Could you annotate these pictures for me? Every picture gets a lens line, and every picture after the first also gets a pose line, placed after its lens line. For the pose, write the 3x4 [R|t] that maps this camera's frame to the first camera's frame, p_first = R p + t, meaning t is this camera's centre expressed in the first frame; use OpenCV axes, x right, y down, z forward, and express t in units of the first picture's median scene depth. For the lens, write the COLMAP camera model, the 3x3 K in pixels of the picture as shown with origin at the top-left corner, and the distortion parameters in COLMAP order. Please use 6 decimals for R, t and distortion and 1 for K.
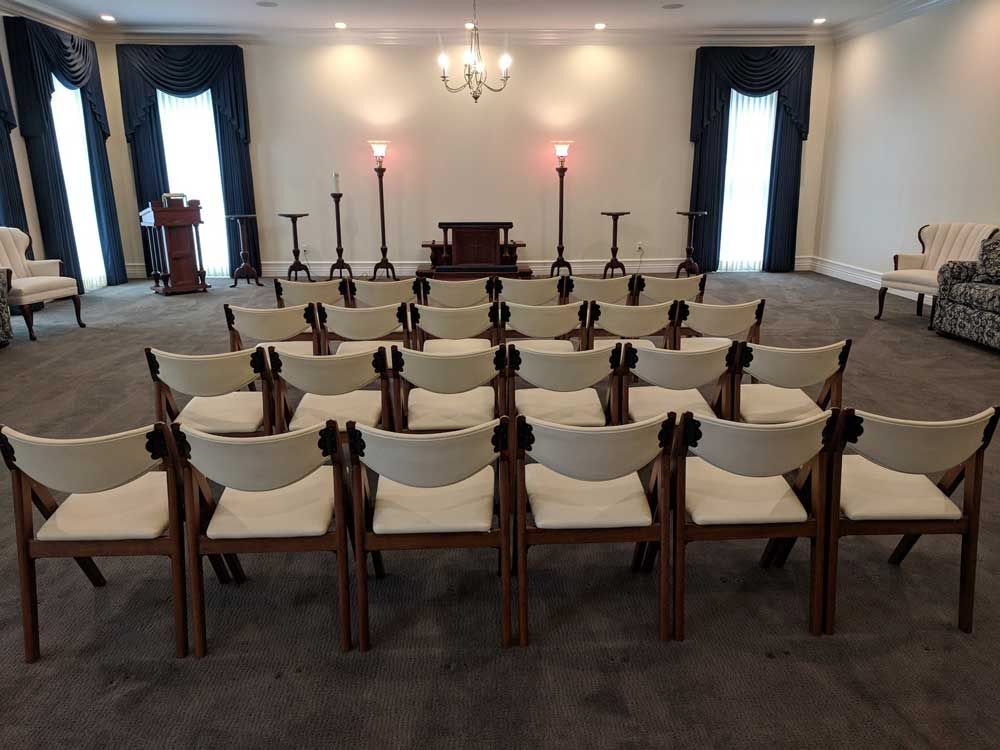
lens RADIAL K [[790.2, 0, 511.0], [0, 790.2, 371.0], [0, 0, 1]] dist [0.013222, 0.022286]
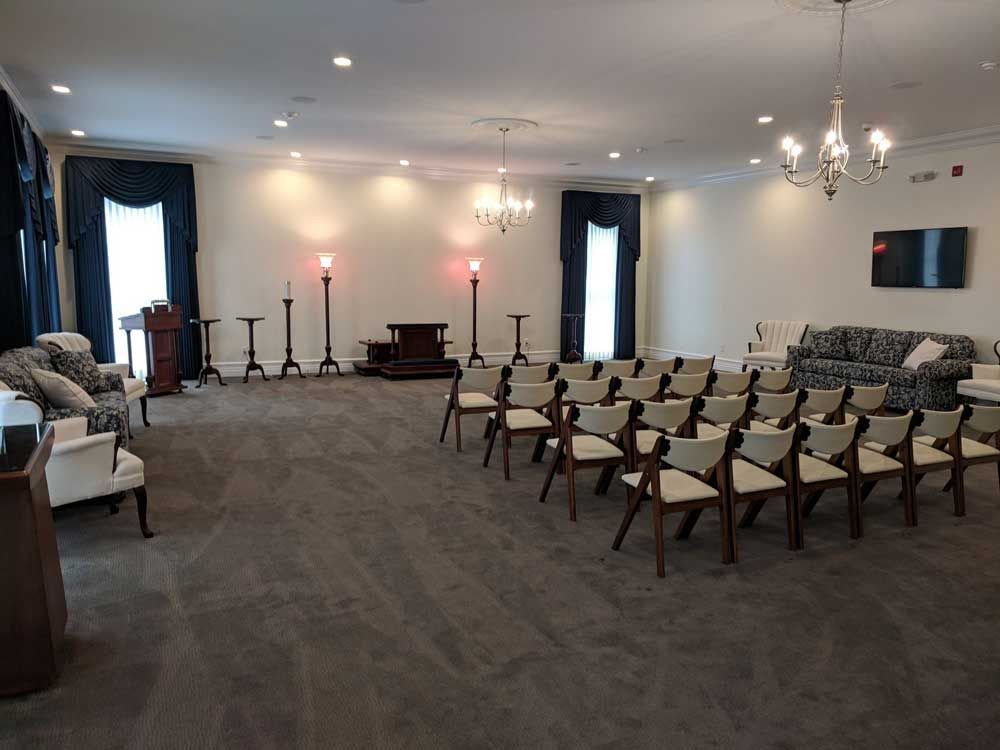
lens RADIAL K [[790.2, 0, 499.2], [0, 790.2, 382.1], [0, 0, 1]] dist [0.013222, 0.022286]
pose [[0.914745, -0.038888, 0.402156, -0.402999], [0.085677, 0.991391, -0.099015, 0.023592], [-0.394843, 0.125029, 0.910201, -0.100972]]
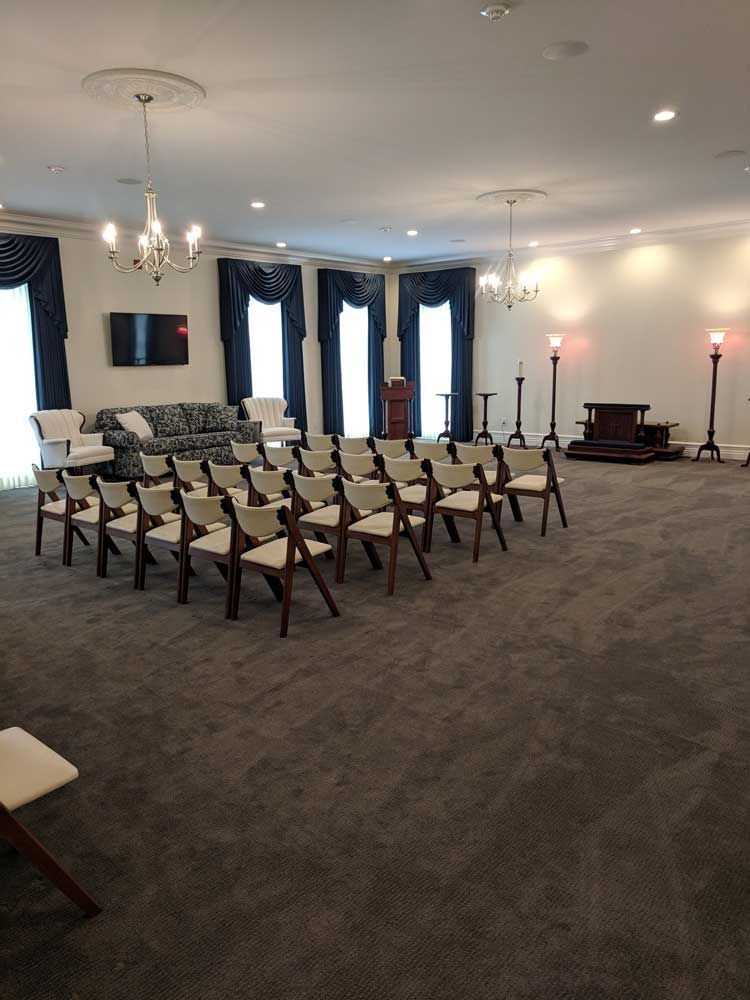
lens RADIAL K [[790.2, 0, 351.4], [0, 790.2, 497.3], [0, 0, 1]] dist [0.013222, 0.022286]
pose [[0.713442, 0.113459, -0.691467, 0.466438], [-0.161781, 0.986814, -0.005002, 0.006736], [0.681782, 0.115435, 0.722390, -0.040393]]
